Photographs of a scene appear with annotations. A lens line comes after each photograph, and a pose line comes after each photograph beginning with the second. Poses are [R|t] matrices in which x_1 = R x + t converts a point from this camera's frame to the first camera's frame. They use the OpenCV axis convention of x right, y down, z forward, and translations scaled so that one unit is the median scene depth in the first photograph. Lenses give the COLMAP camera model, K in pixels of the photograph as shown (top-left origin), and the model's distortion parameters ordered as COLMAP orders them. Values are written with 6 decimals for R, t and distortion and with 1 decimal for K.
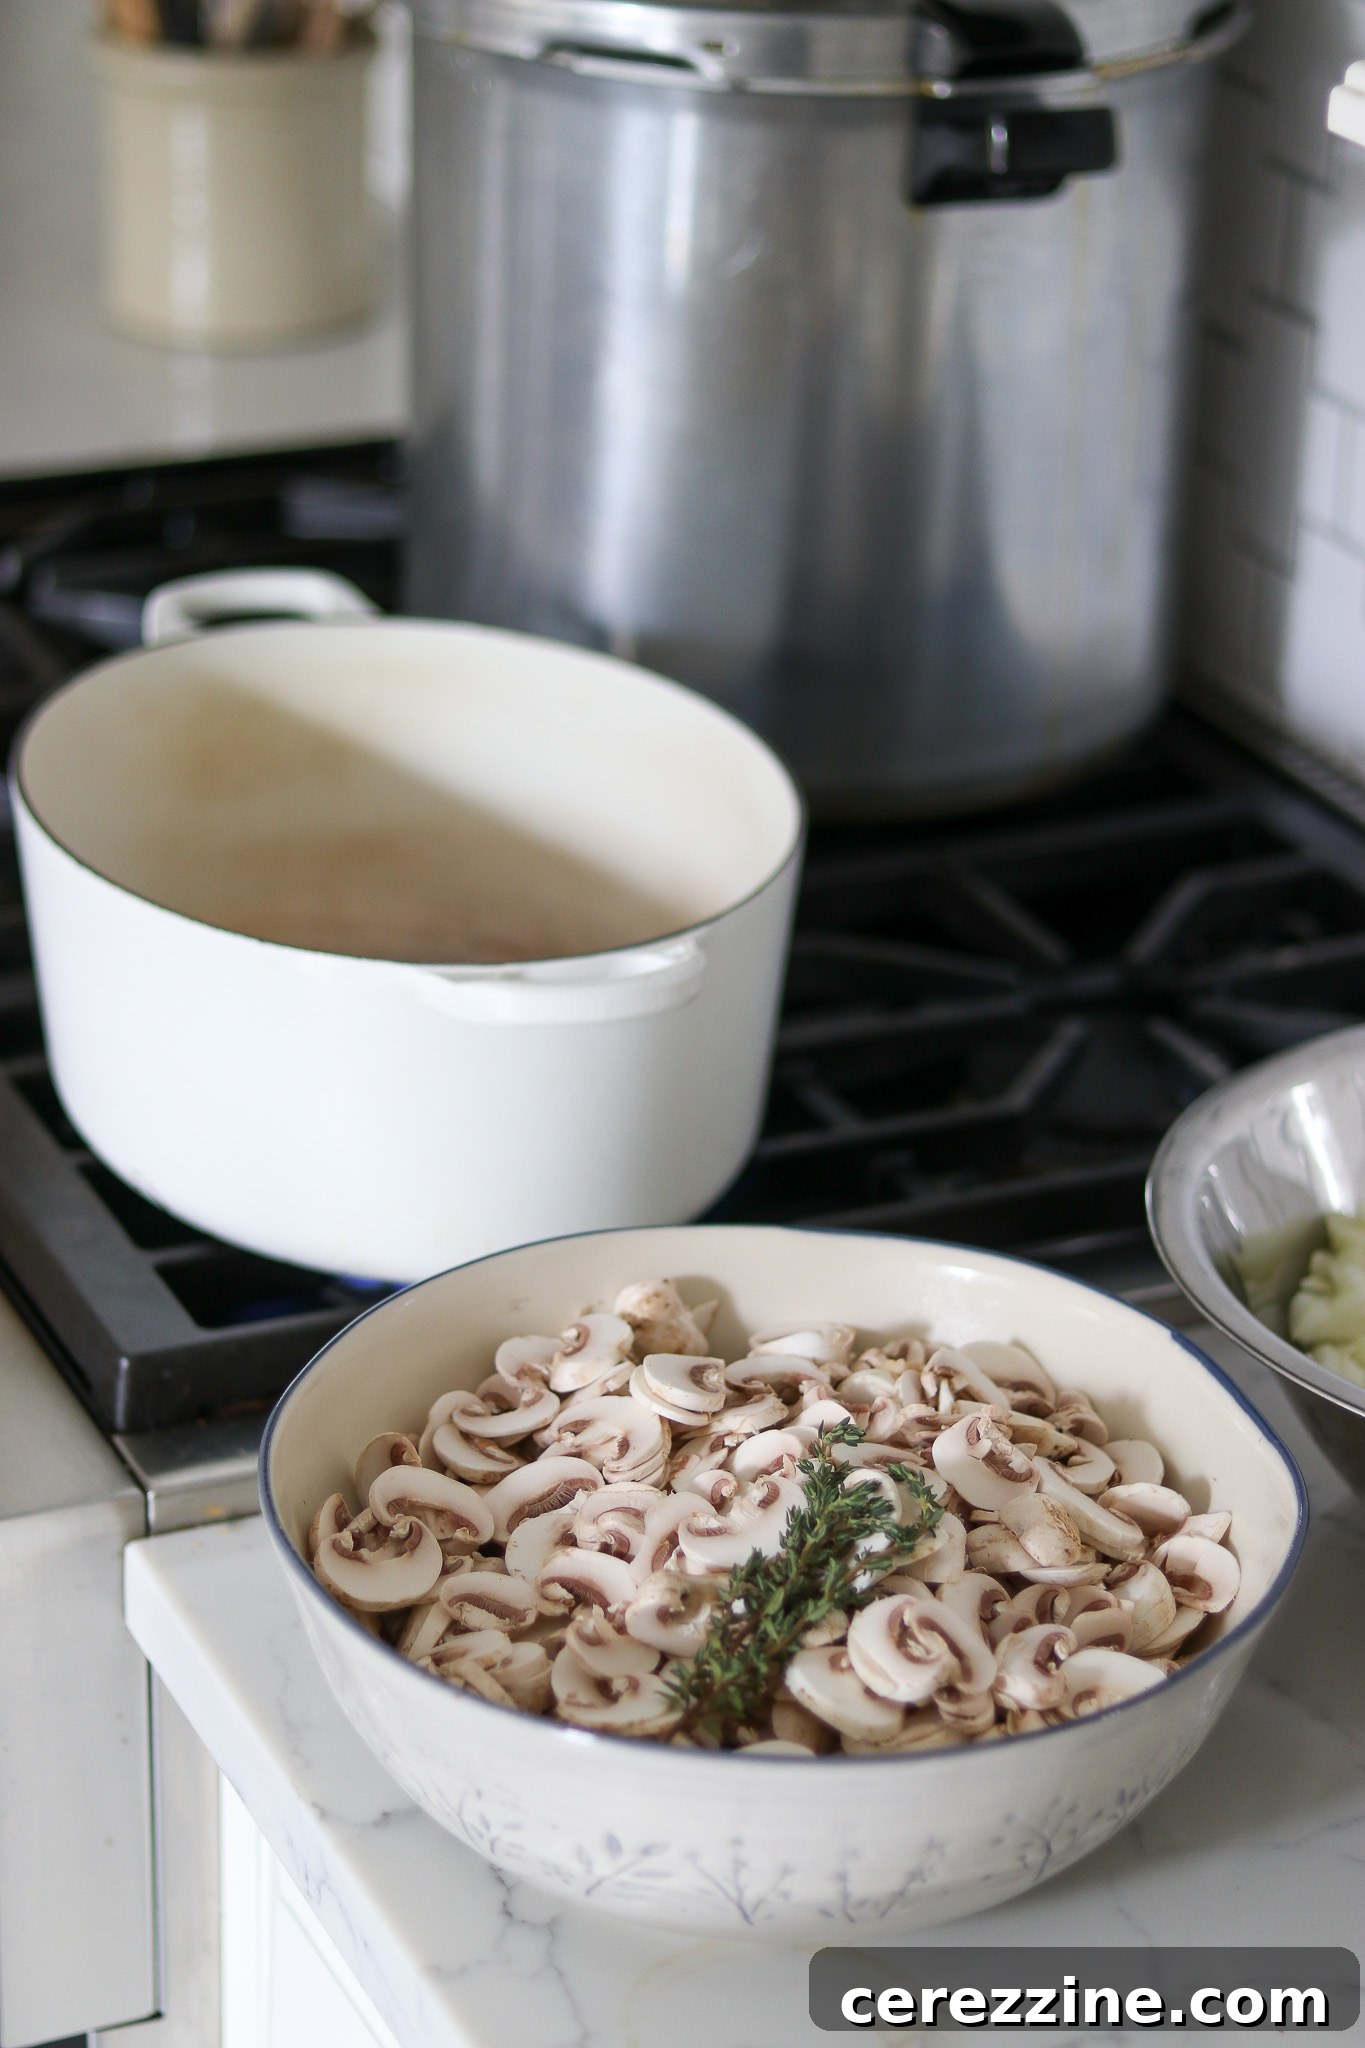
lens RADIAL K [[5198.7, 0, 682.5], [0, 5198.7, 1024.0], [0, 0, 1]] dist [-0.099740, 0.845681]
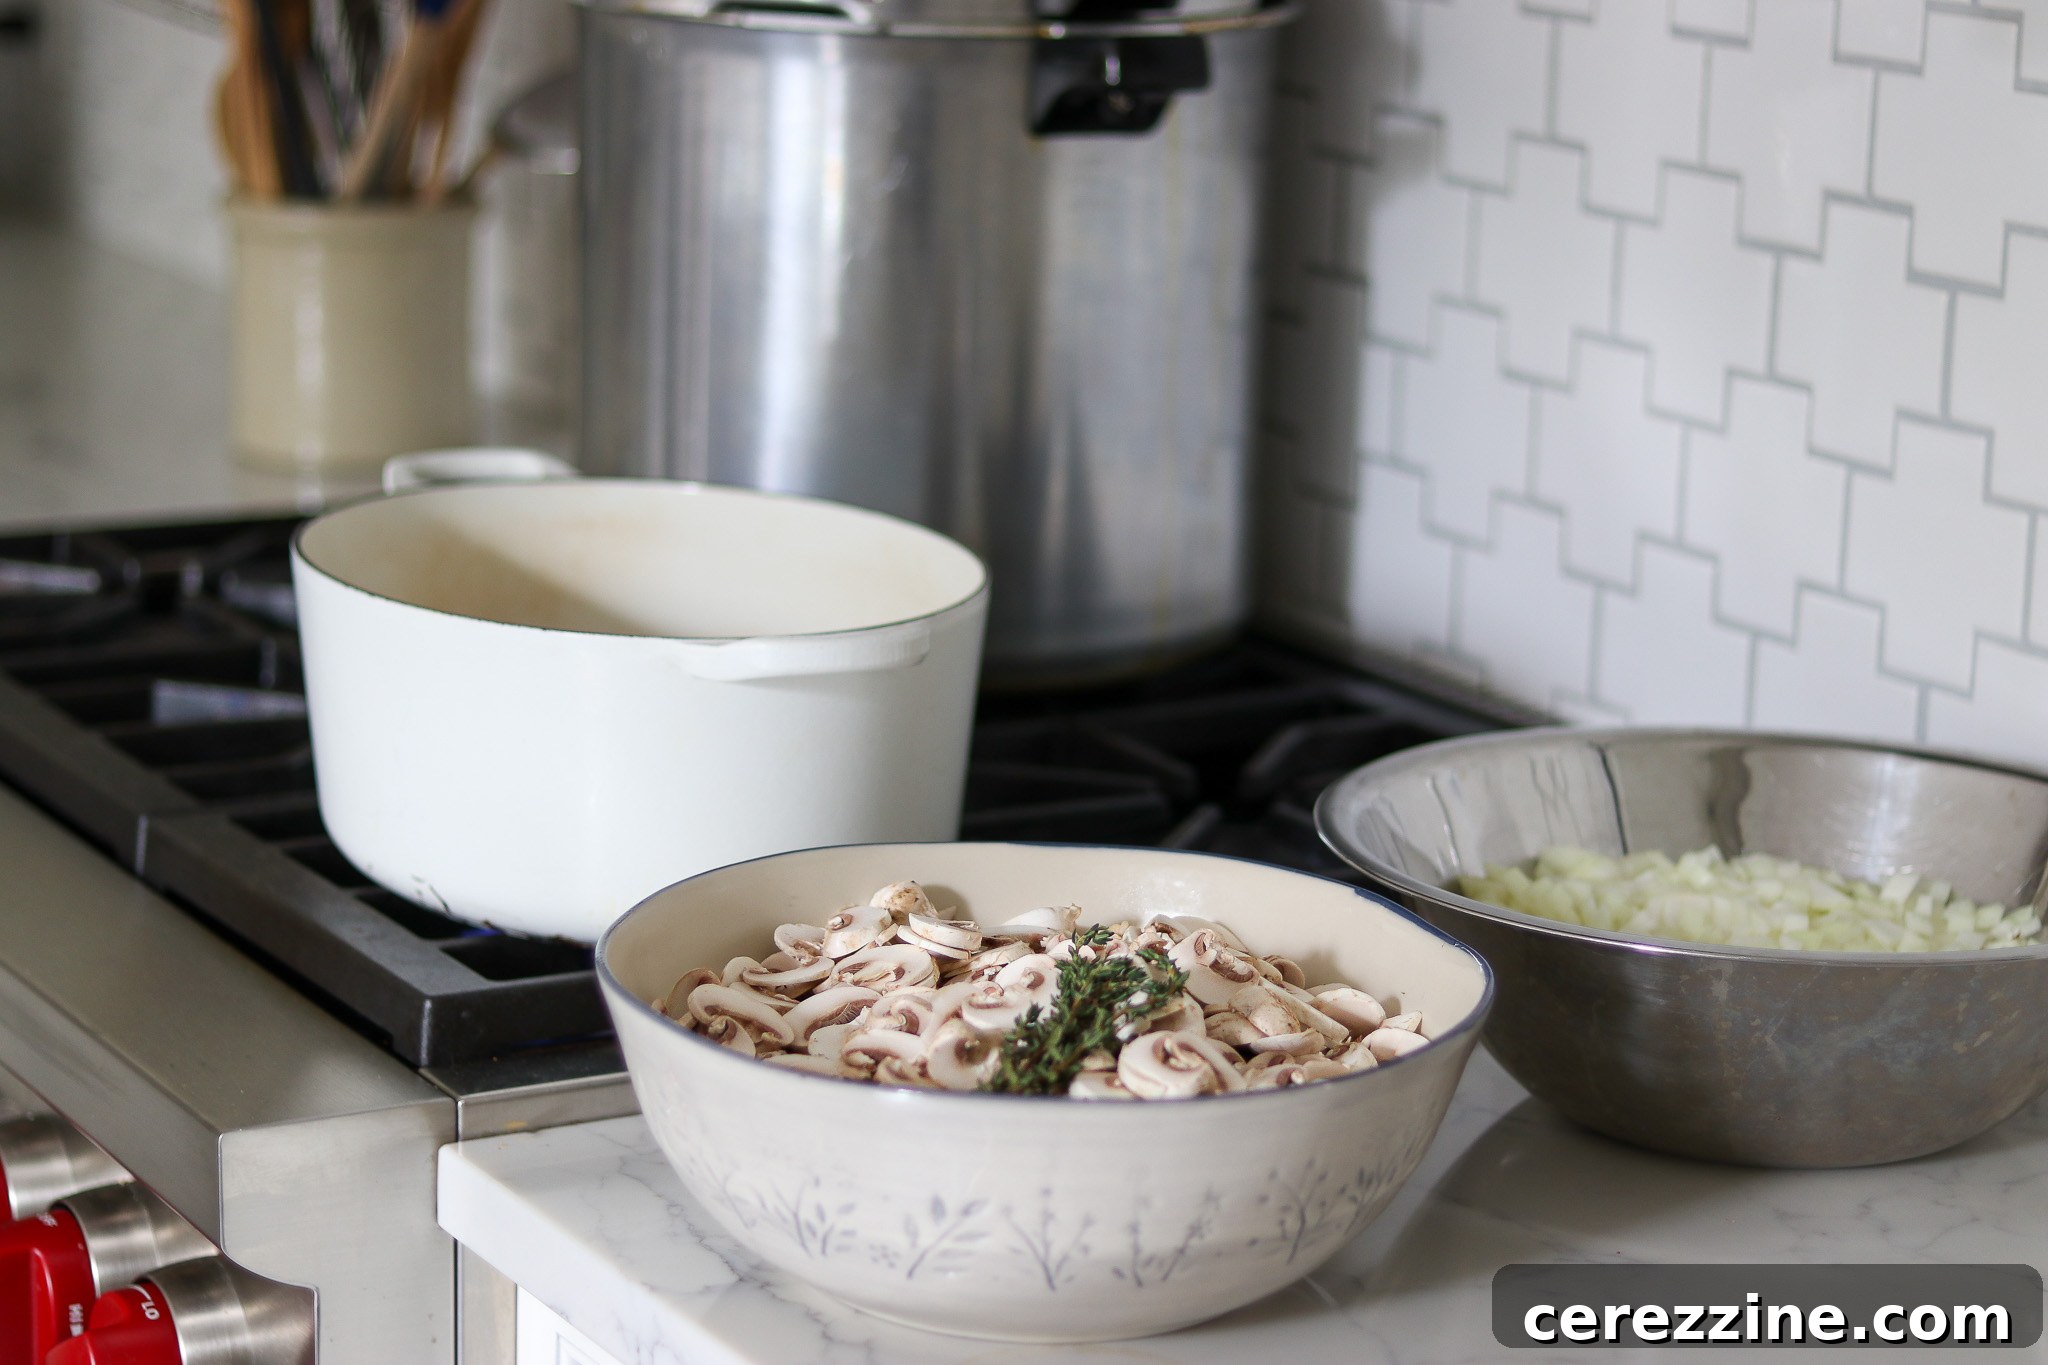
lens RADIAL K [[5198.7, 0, 1024.0], [0, 5198.7, 682.5], [0, 0, 1]] dist [-0.099740, 0.845681]
pose [[0.995321, -0.024047, 0.093580, -0.091480], [0.041440, 0.981174, -0.188629, 0.239782], [-0.087283, 0.191624, 0.977580, -0.150159]]
